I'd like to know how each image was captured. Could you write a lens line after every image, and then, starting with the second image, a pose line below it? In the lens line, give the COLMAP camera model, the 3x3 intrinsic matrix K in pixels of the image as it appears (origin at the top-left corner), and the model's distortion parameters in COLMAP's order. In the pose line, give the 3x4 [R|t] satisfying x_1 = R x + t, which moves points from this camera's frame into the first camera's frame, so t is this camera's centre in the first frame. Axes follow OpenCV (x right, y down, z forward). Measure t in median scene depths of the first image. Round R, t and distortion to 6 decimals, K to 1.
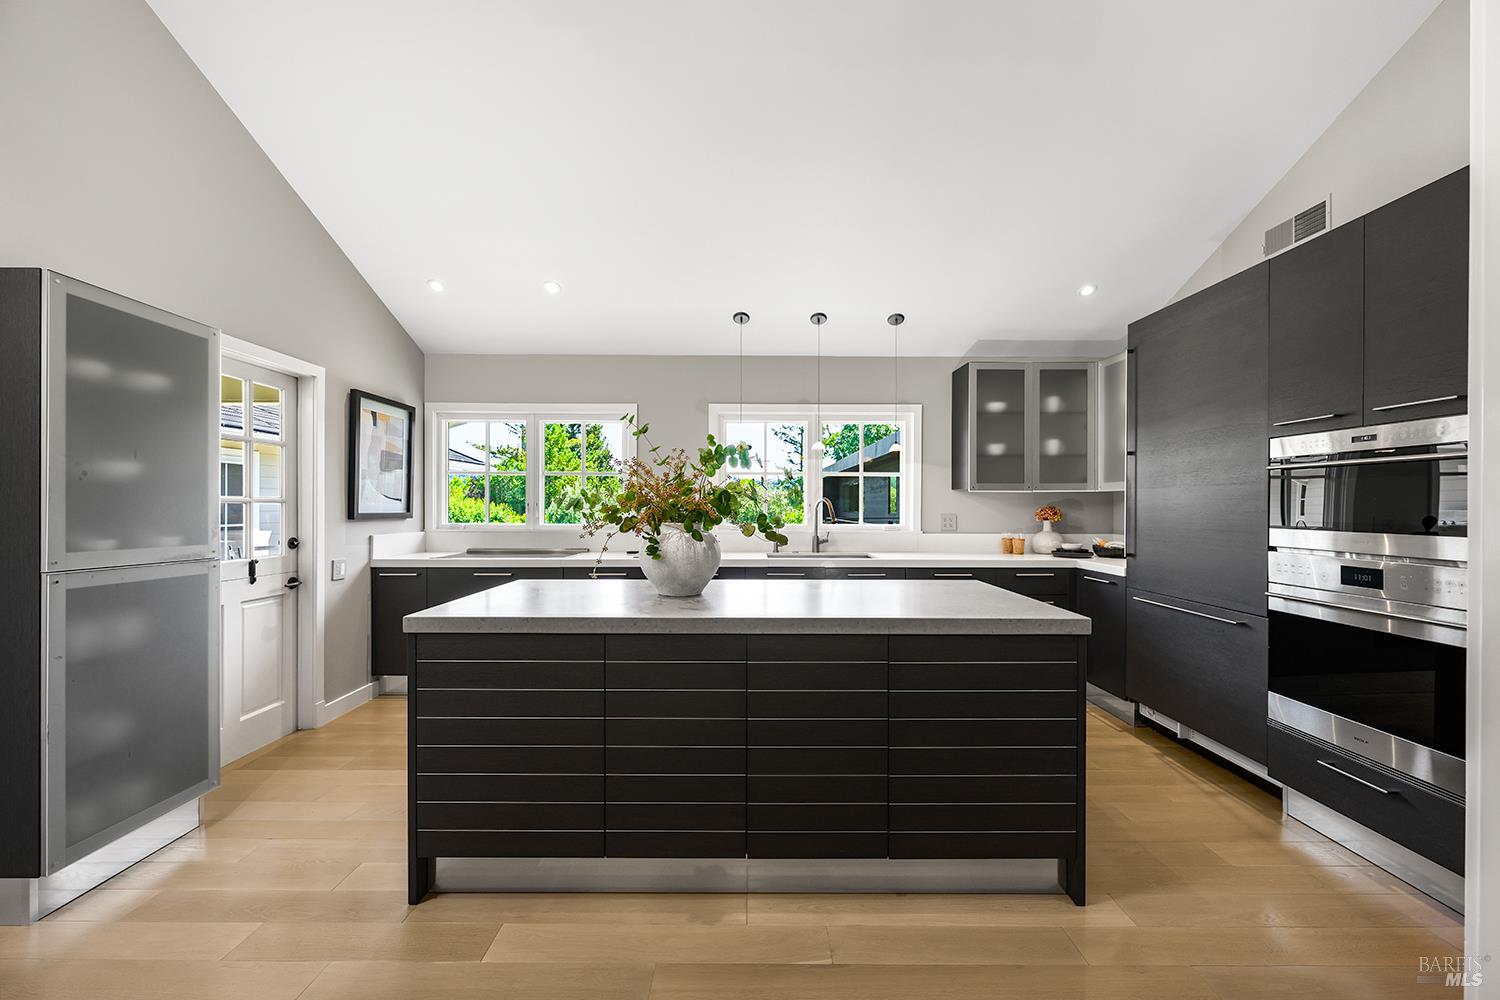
lens RADIAL K [[593.9, 0, 749.7], [0, 593.9, 512.6], [0, 0, 1]] dist [-0.001408, 0.000066]
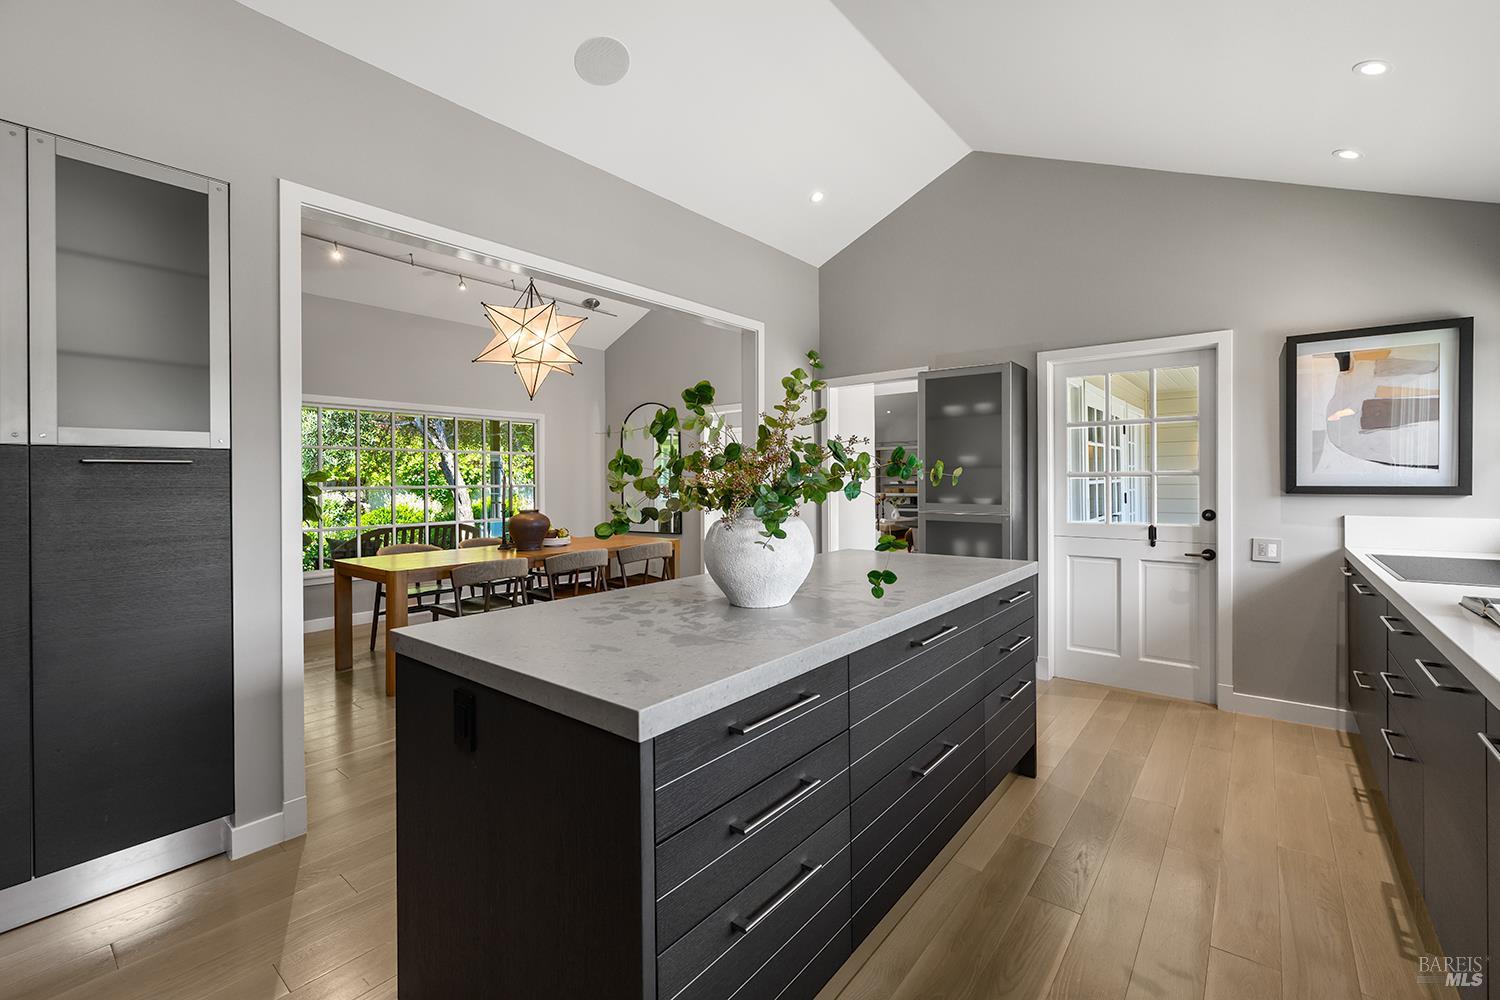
lens RADIAL K [[638.8, 0, 742.6], [0, 638.8, 480.7], [0, 0, 1]] dist [0.000320, -0.000107]
pose [[-0.631957, 0.004360, -0.774991, 0.558797], [0.001771, 0.999990, 0.004181, -0.012295], [0.775001, 0.001270, -0.631958, 1.061985]]
